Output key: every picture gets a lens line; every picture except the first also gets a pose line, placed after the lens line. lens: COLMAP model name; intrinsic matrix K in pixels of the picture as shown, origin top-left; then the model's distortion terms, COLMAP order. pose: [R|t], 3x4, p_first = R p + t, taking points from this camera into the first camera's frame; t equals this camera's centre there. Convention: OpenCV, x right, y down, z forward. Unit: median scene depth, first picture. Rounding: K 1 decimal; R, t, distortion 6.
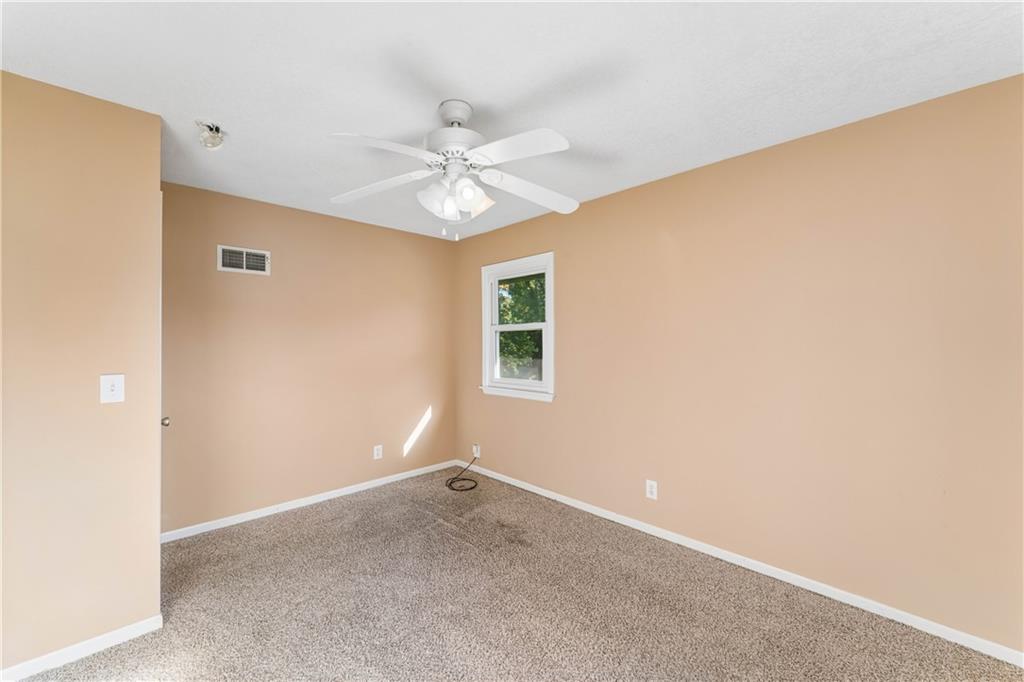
lens RADIAL K [[411.8, 0, 517.4], [0, 411.8, 348.9], [0, 0, 1]] dist [-0.001200, -0.000498]
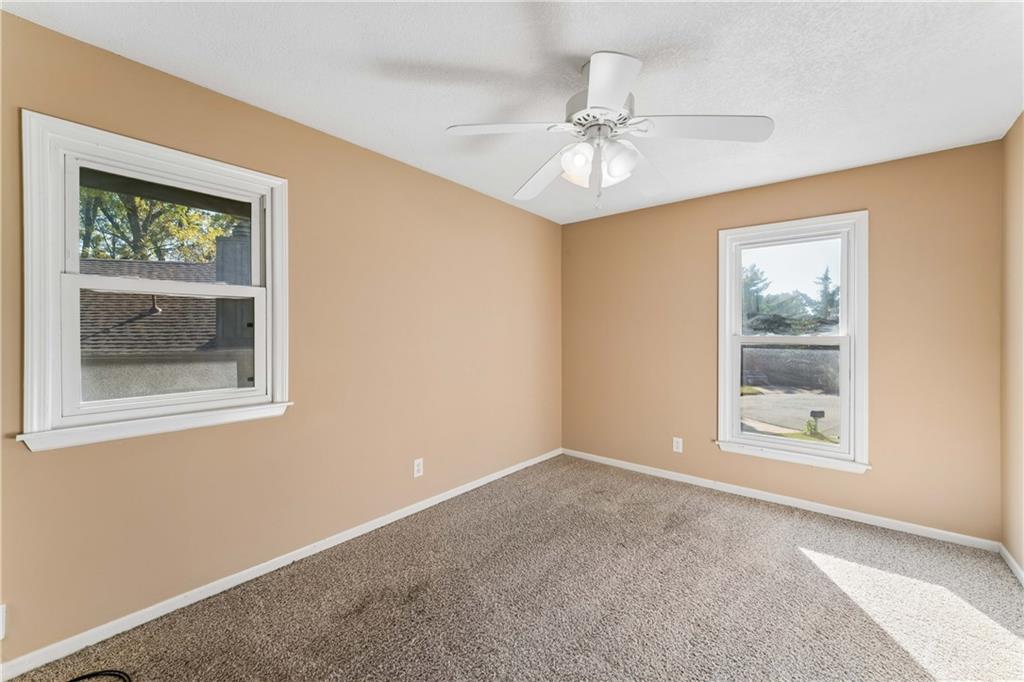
lens RADIAL K [[411.8, 0, 510.3], [0, 411.8, 336.3], [0, 0, 1]] dist [-0.001200, -0.000498]
pose [[-0.111442, -0.002656, 0.993767, -0.718009], [0.009863, 0.999944, 0.003778, 0.011367], [-0.993722, 0.010223, -0.111410, 0.877961]]
